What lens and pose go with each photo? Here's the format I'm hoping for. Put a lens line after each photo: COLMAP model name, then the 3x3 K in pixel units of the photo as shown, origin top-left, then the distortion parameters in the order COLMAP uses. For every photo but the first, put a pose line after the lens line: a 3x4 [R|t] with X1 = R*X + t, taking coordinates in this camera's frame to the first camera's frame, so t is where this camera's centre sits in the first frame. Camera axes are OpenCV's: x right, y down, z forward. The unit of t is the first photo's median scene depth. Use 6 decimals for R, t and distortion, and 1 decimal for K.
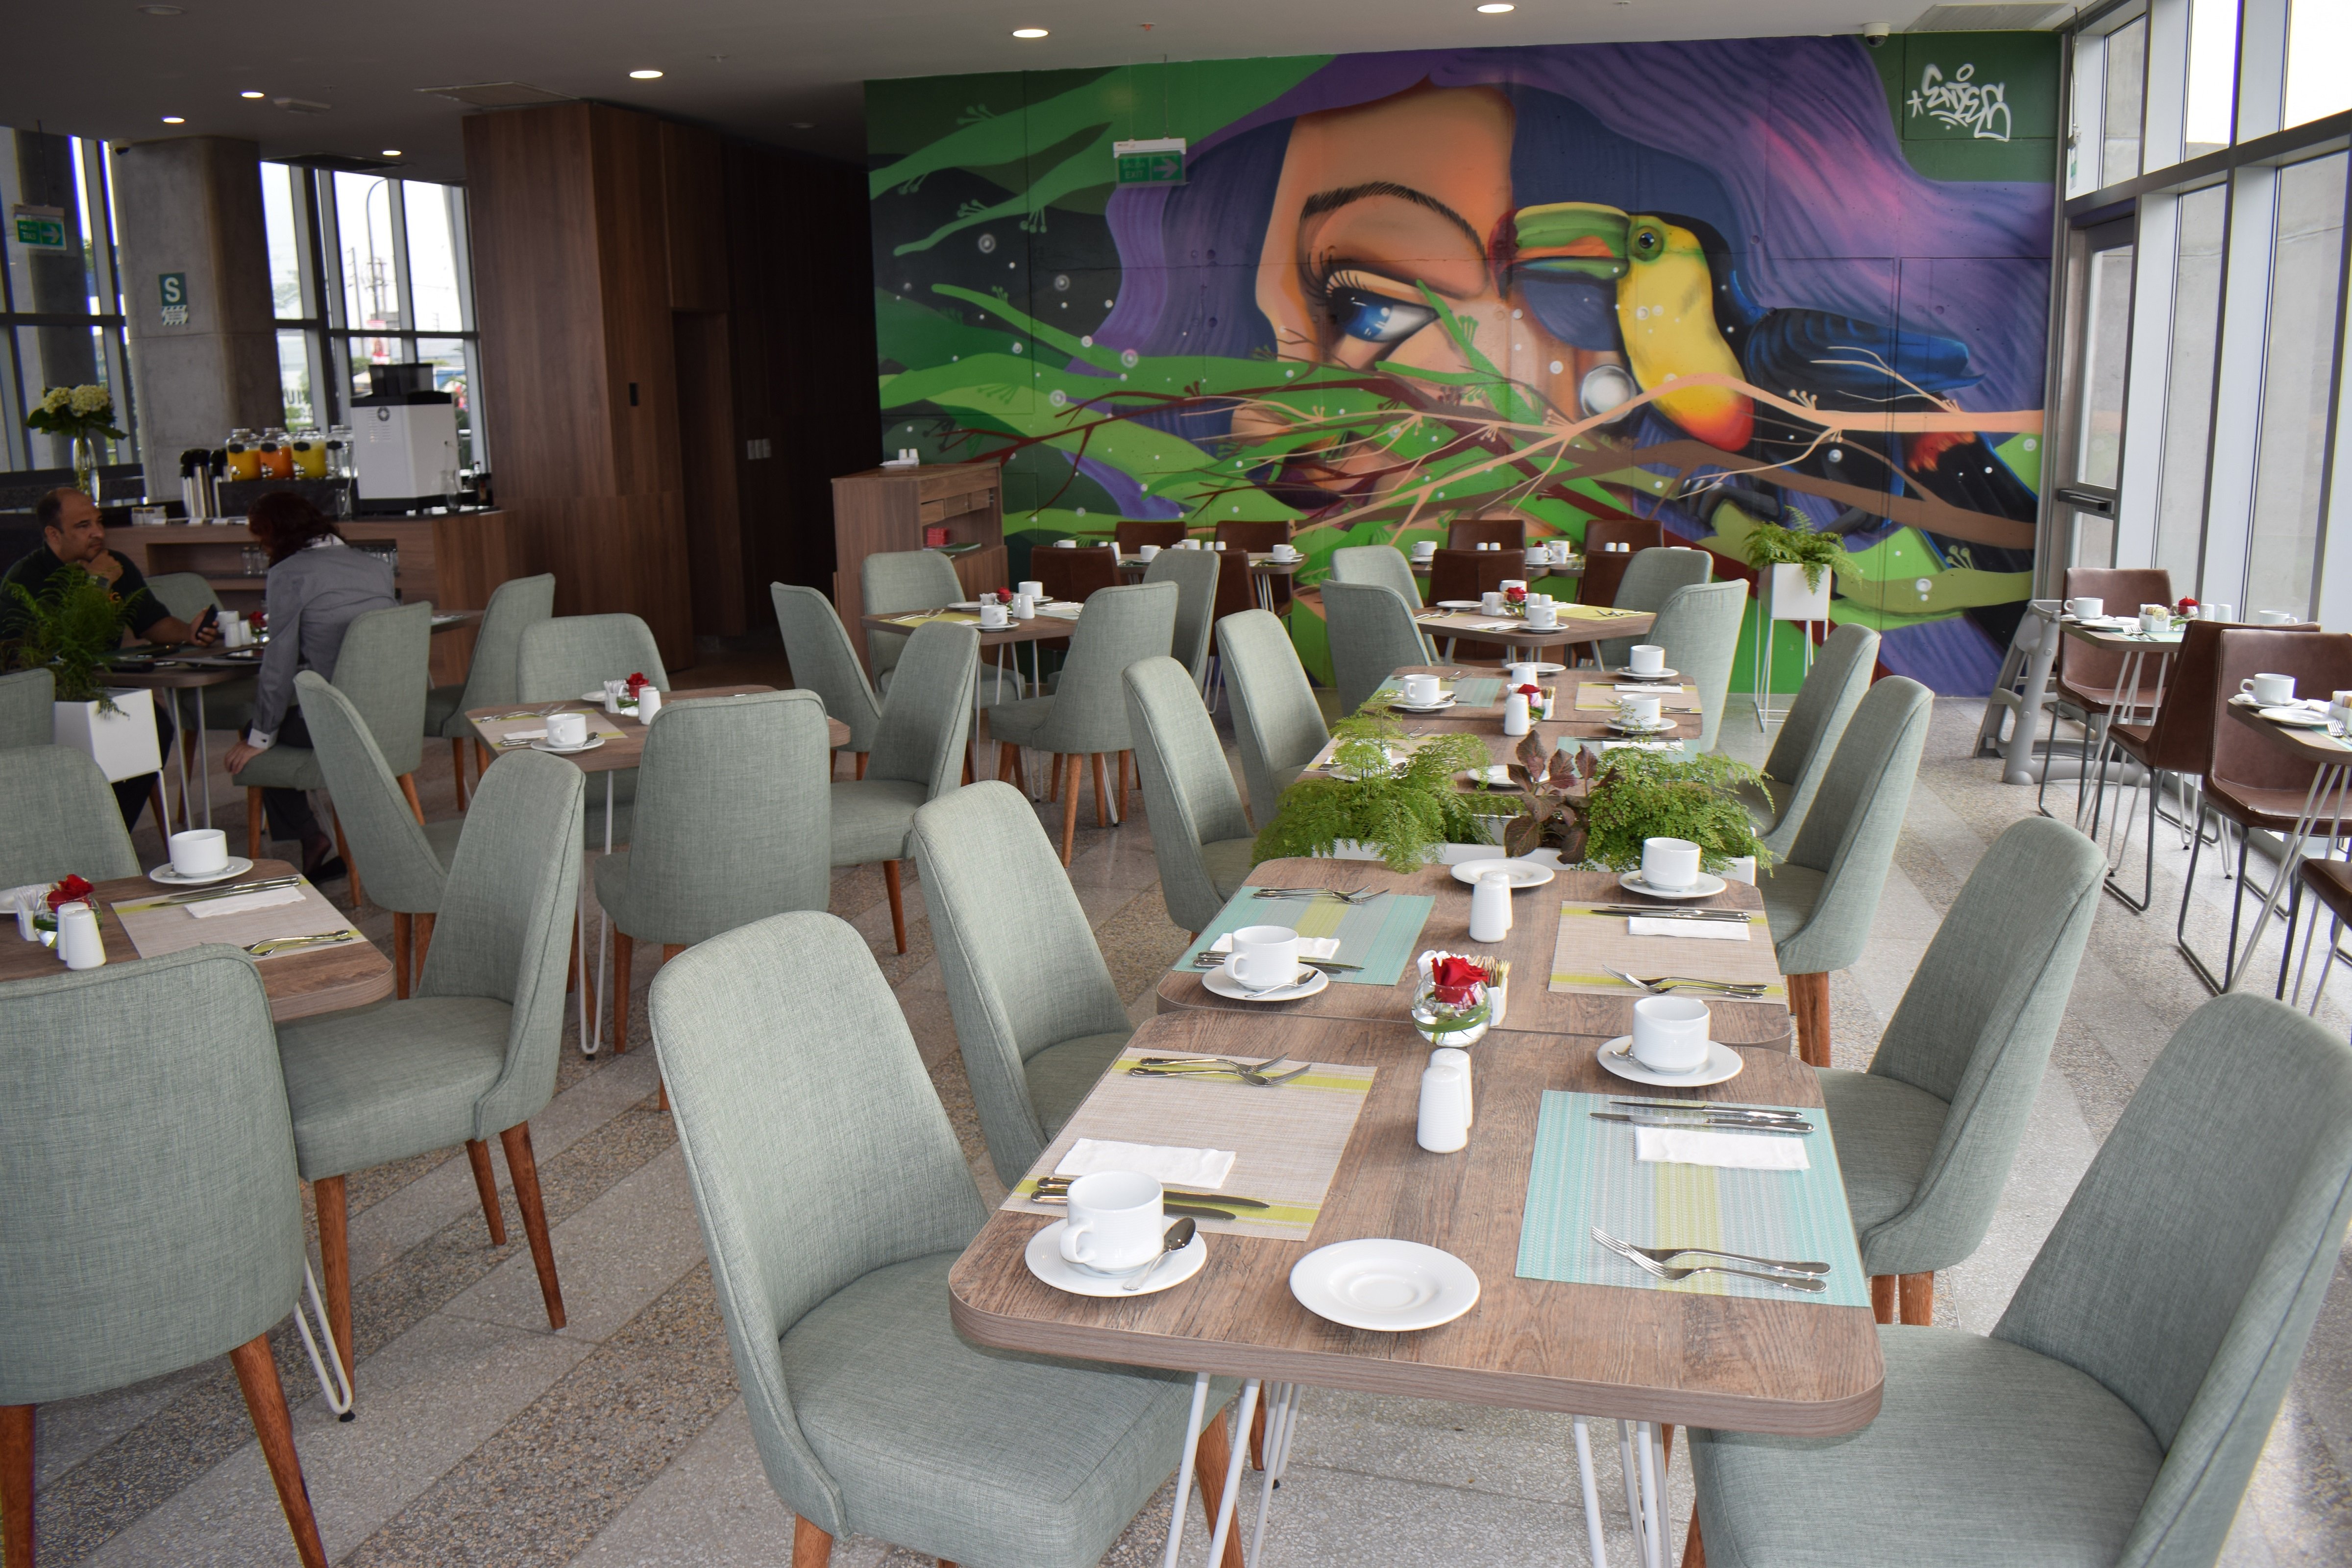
lens RADIAL K [[1853.3, 0, 1182.6], [0, 1853.3, 780.8], [0, 0, 1]] dist [-0.096786, 0.022006]
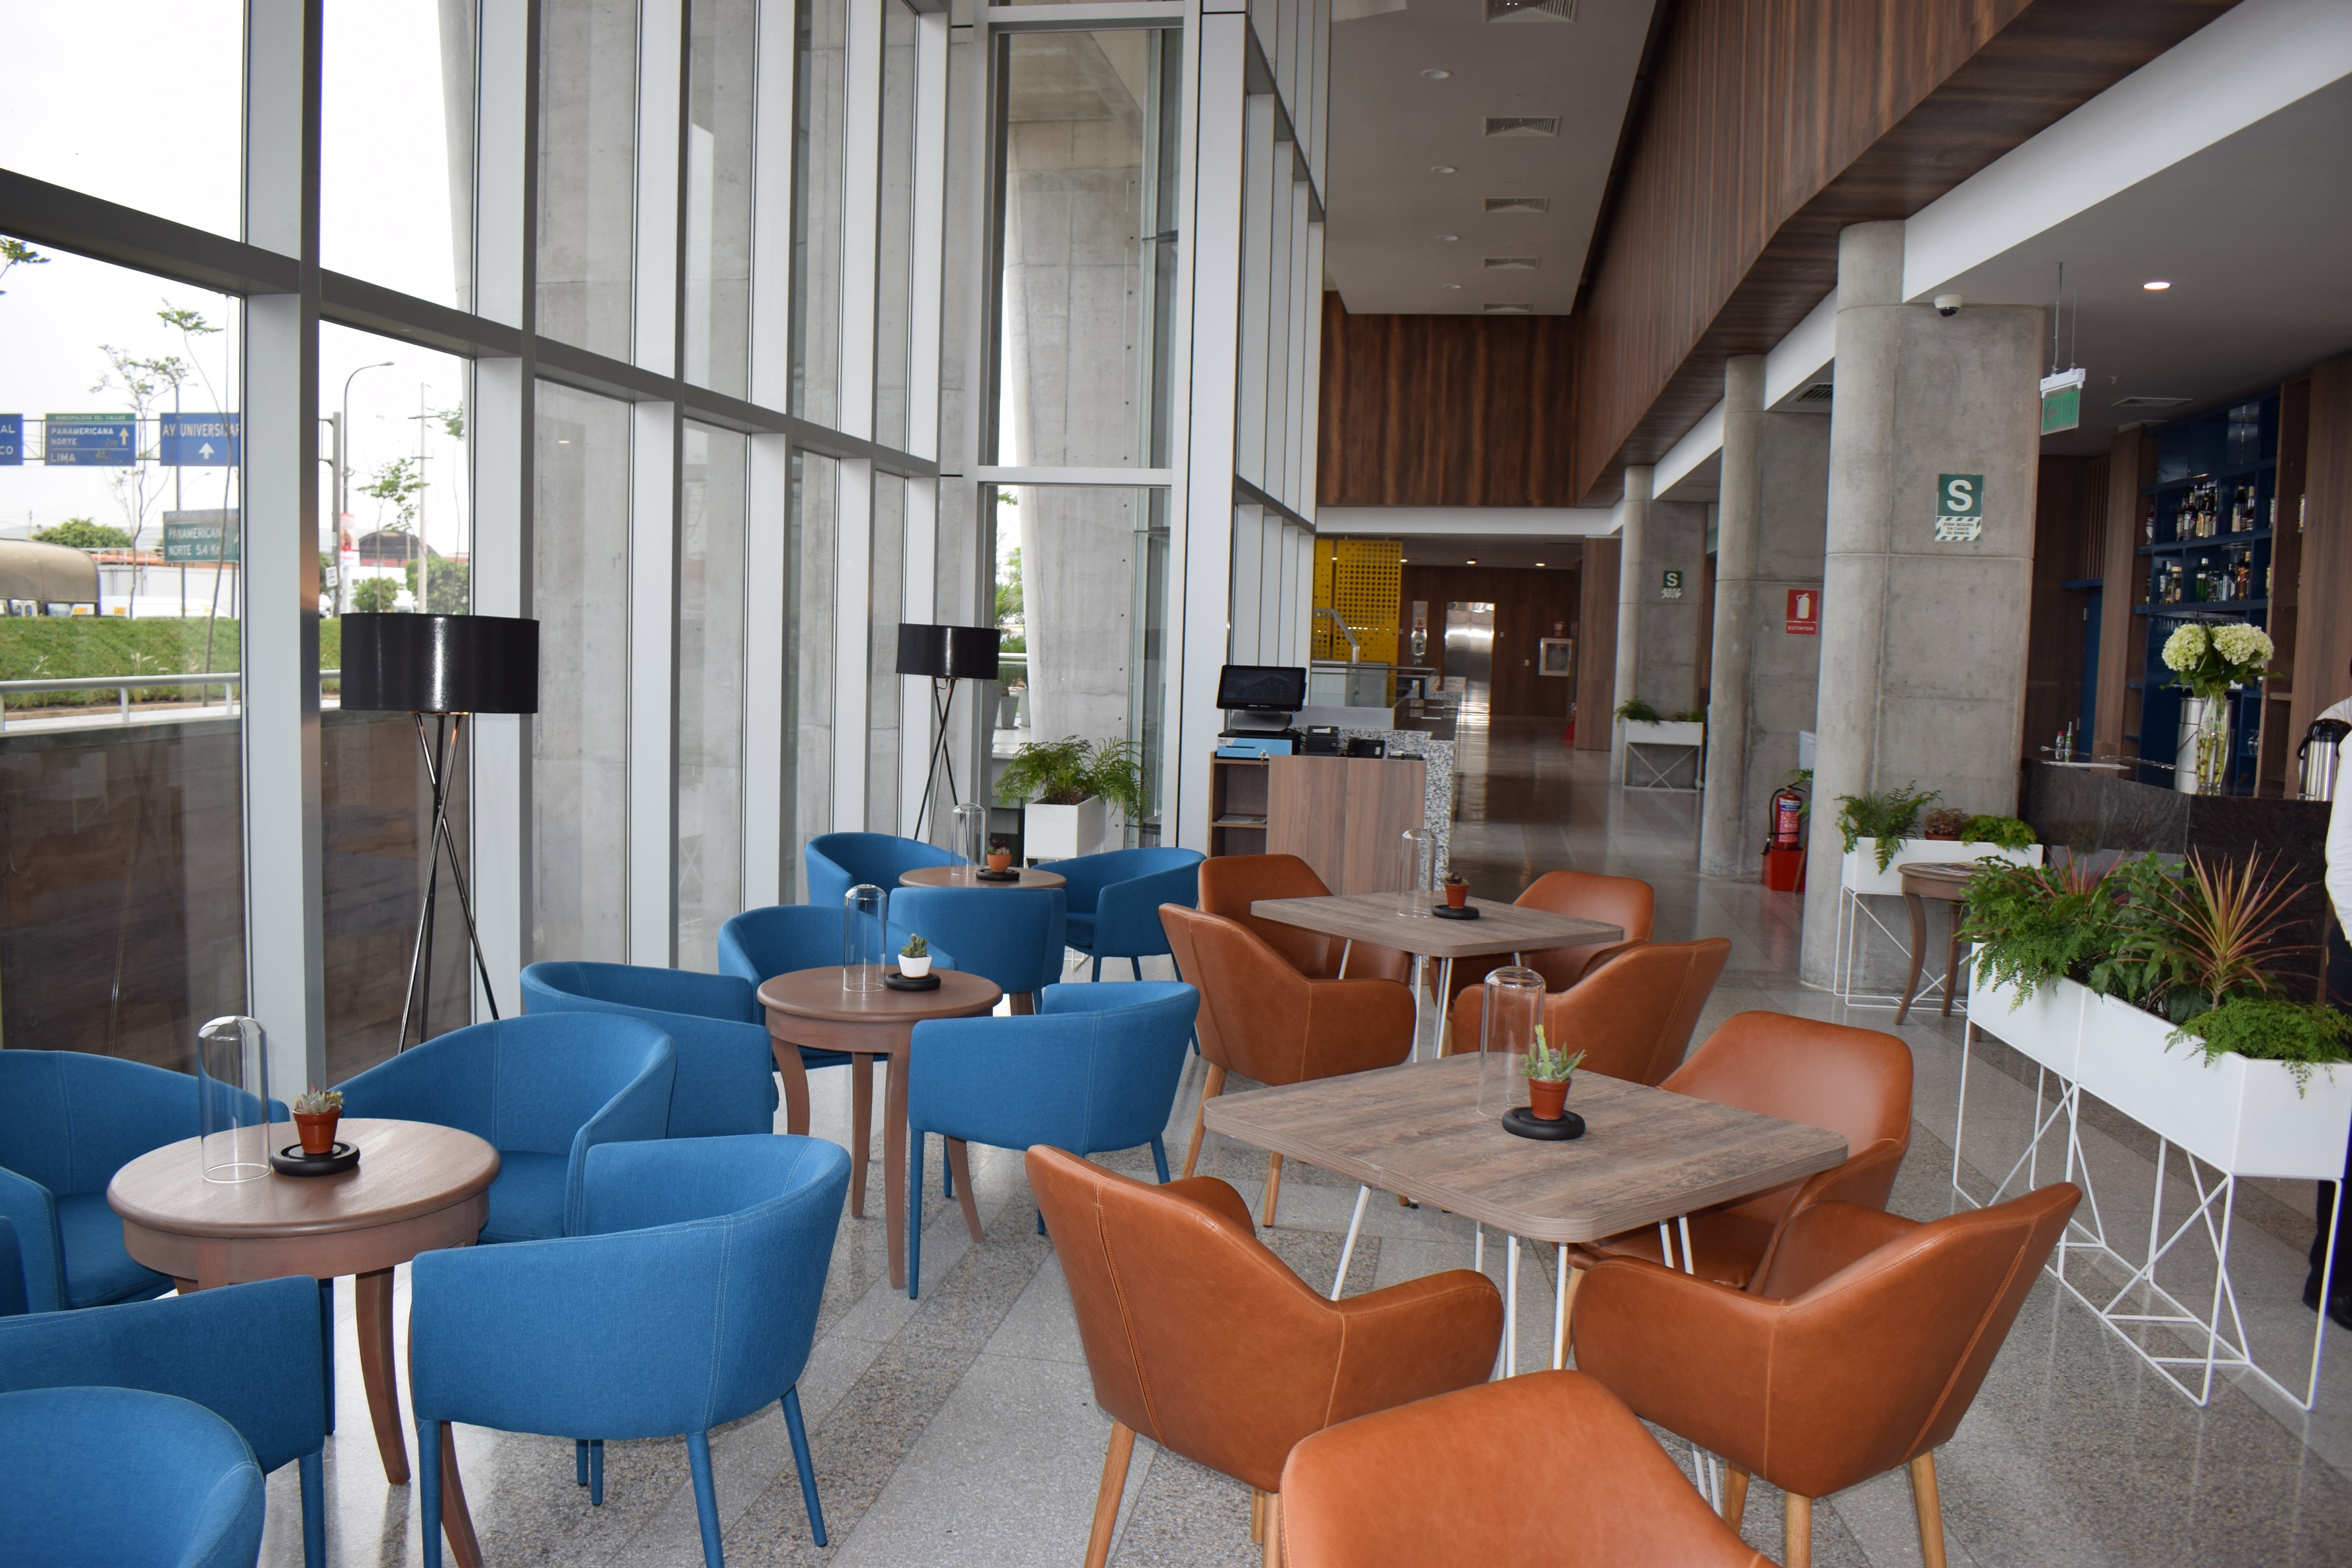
lens RADIAL K [[1853.3, 0, 1170.1], [0, 1853.3, 782.1], [0, 0, 1]] dist [-0.096786, 0.022006]
pose [[0.988470, 0.036942, 0.146843, -1.167042], [-0.018267, 0.991793, -0.126543, -0.057126], [-0.150313, 0.122402, 0.981032, 0.354995]]
